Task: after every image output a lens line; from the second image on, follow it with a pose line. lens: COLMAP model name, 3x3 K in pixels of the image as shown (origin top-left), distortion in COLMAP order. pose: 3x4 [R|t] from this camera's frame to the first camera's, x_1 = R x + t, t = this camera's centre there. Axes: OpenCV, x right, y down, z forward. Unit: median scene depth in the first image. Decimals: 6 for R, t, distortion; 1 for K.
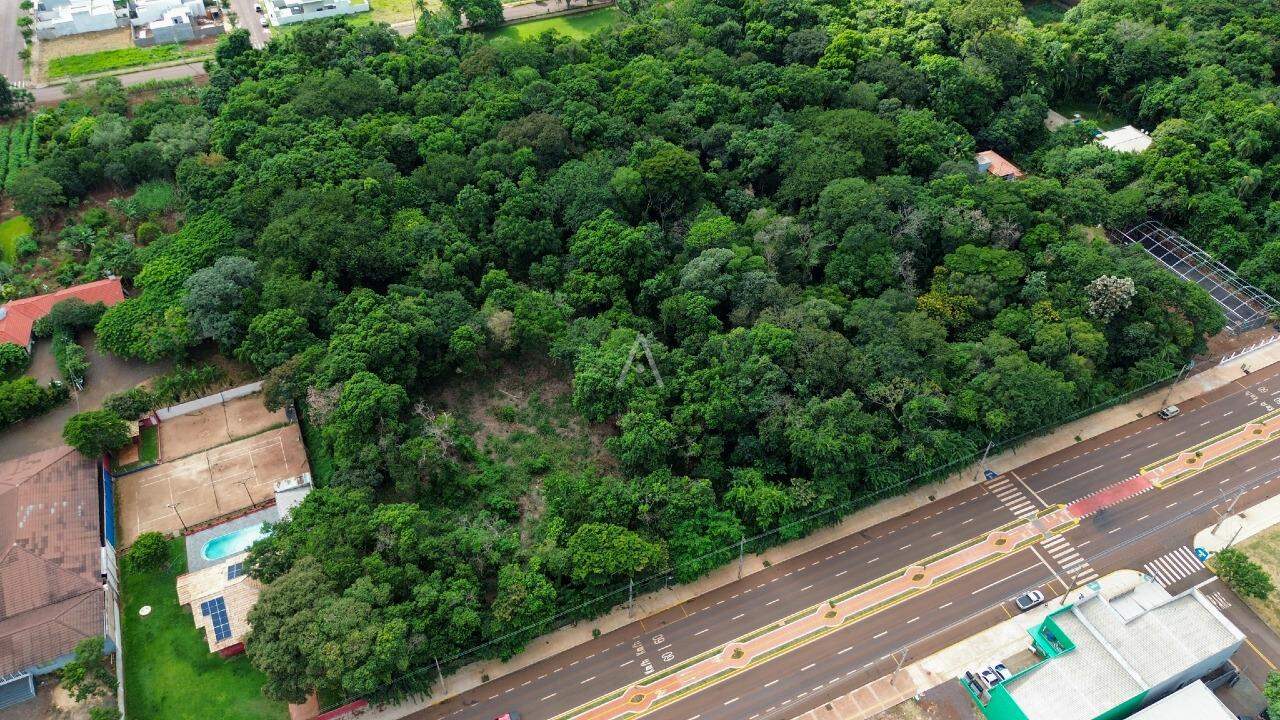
lens RADIAL K [[909.7, 0, 642.5], [0, 909.7, 359.4], [0, 0, 1]] dist [0.065437, -0.065914]
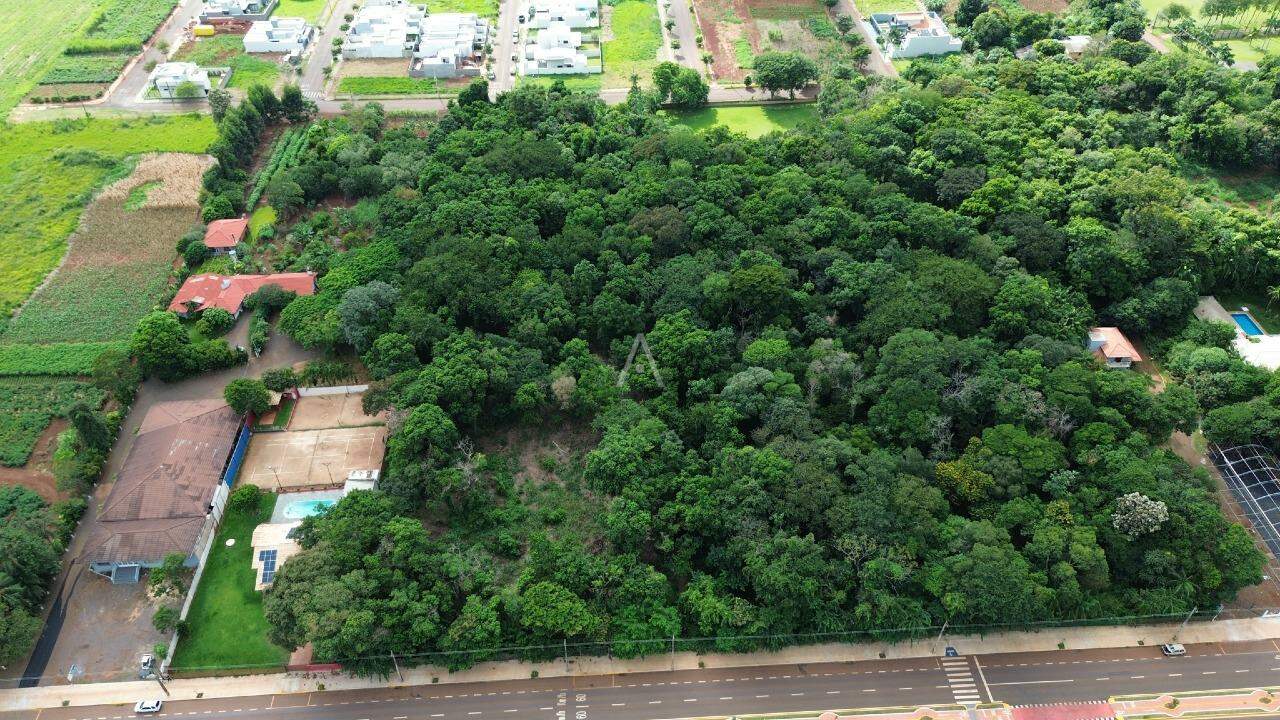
lens RADIAL K [[909.7, 0, 641.4], [0, 909.7, 358.4], [0, 0, 1]] dist [0.065437, -0.065914]
pose [[0.932740, 0.237745, -0.271061, 0.243603], [-0.243727, 0.969771, 0.011897, -0.113604], [0.265696, 0.054968, 0.962489, -0.090465]]
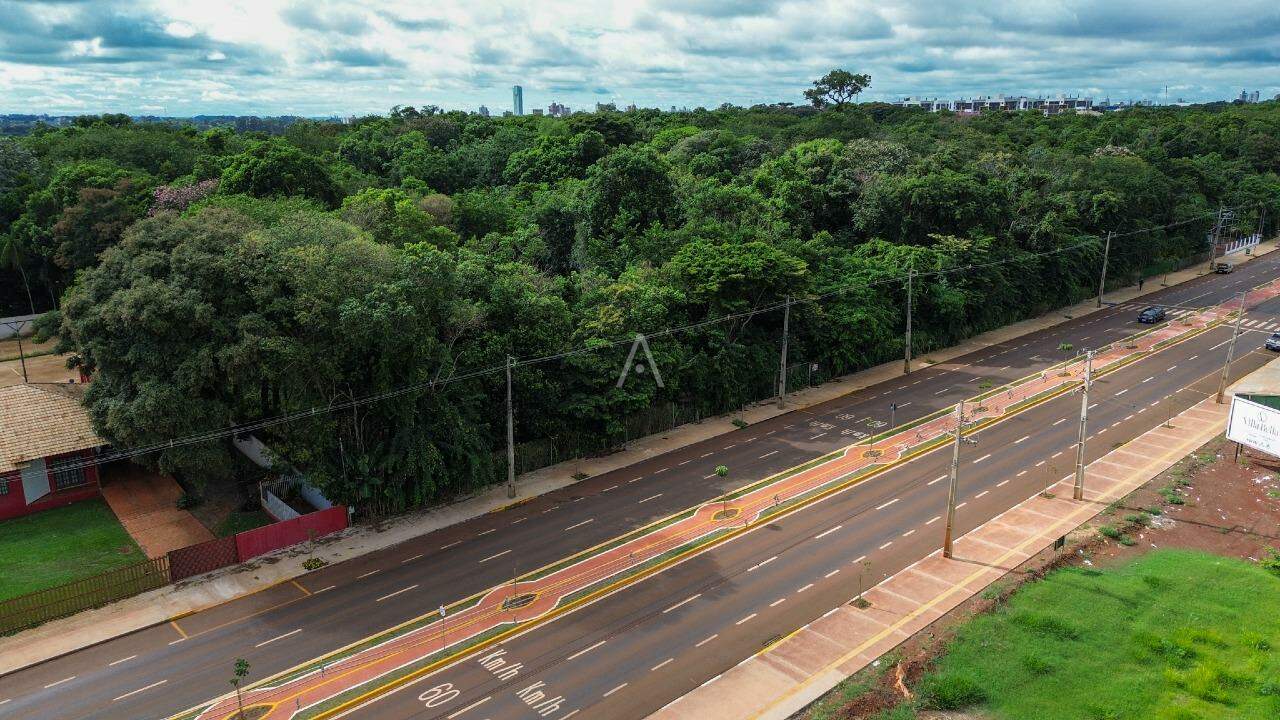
lens RADIAL K [[909.7, 0, 642.4], [0, 909.7, 362.7], [0, 0, 1]] dist [0.065437, -0.065914]
pose [[0.953244, -0.075428, 0.292639, -0.220896], [0.204403, 0.874171, -0.440505, 0.410697], [-0.222590, 0.479725, 0.848715, 0.425643]]
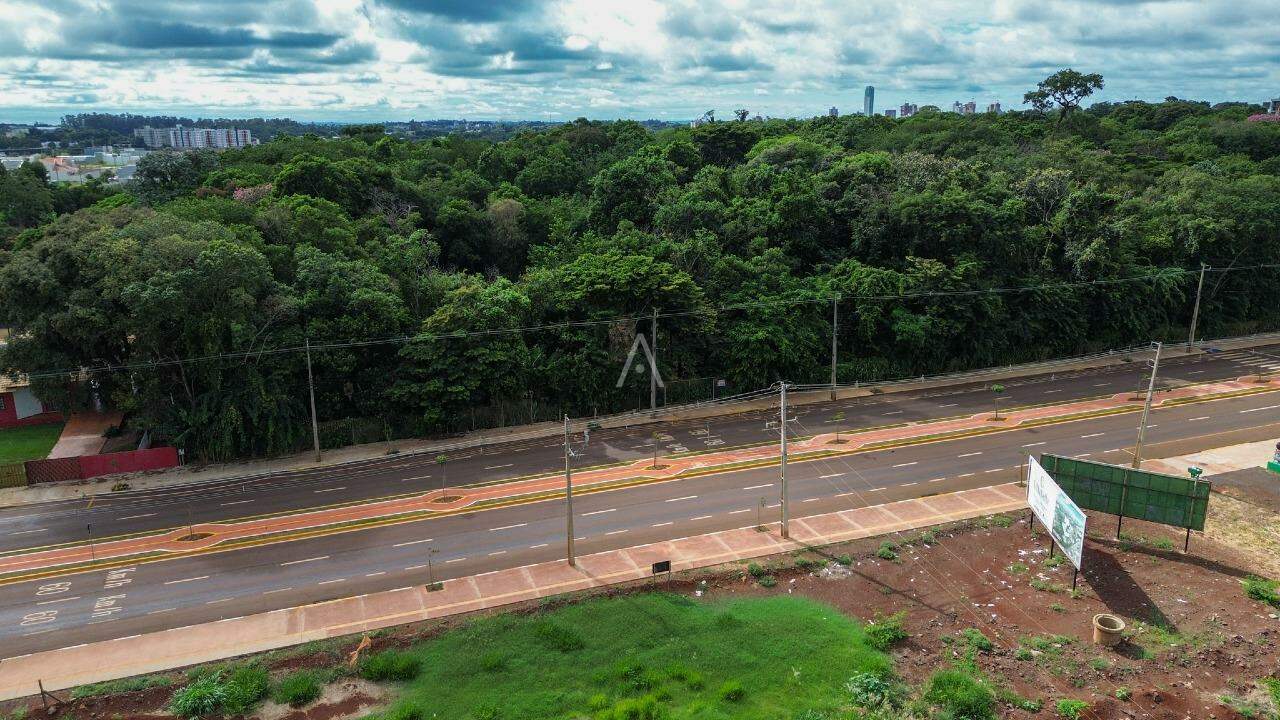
lens RADIAL K [[909.7, 0, 639.6], [0, 909.7, 362.2], [0, 0, 1]] dist [0.065437, -0.065914]
pose [[0.997498, 0.017198, -0.068564, 0.015415], [-0.047573, 0.880742, -0.471201, 0.441270], [0.052284, 0.473284, 0.879357, 0.380236]]
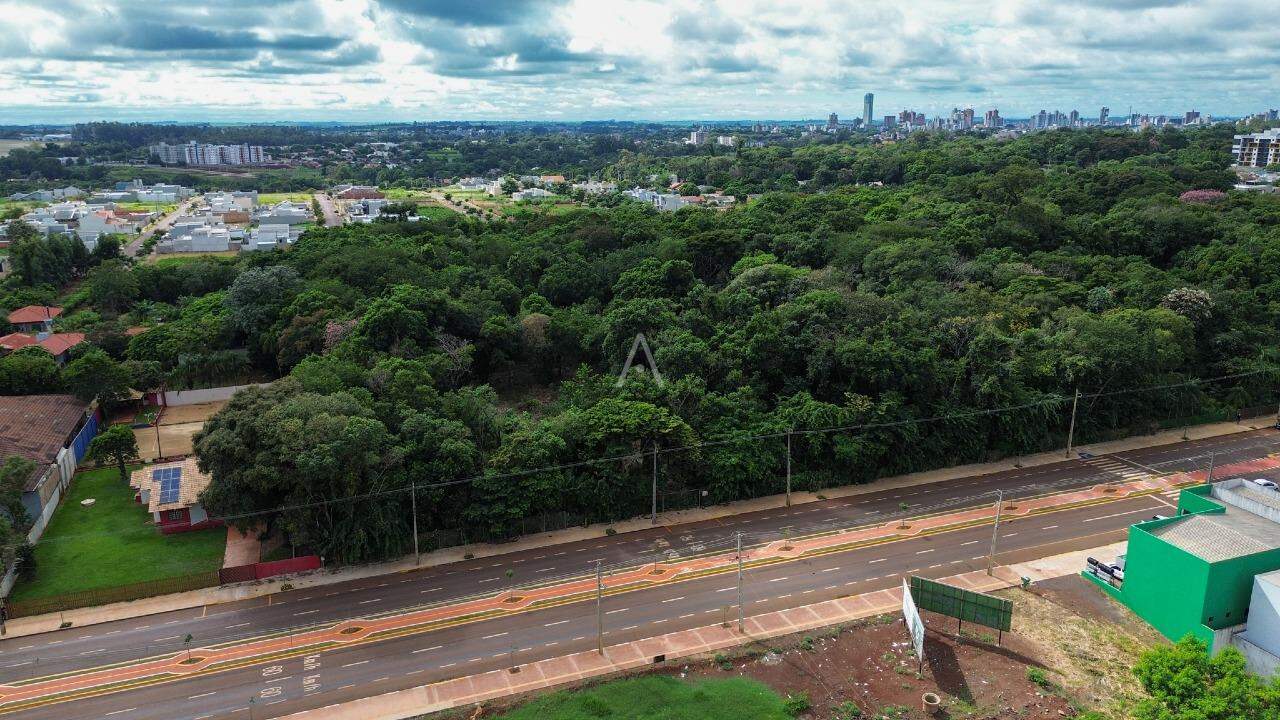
lens RADIAL K [[909.7, 0, 640.8], [0, 909.7, 358.5], [0, 0, 1]] dist [0.065437, -0.065914]
pose [[0.997422, 0.018719, -0.069268, 0.023942], [-0.049467, 0.878683, -0.474836, 0.448095], [0.051976, 0.477039, 0.877344, 0.178121]]
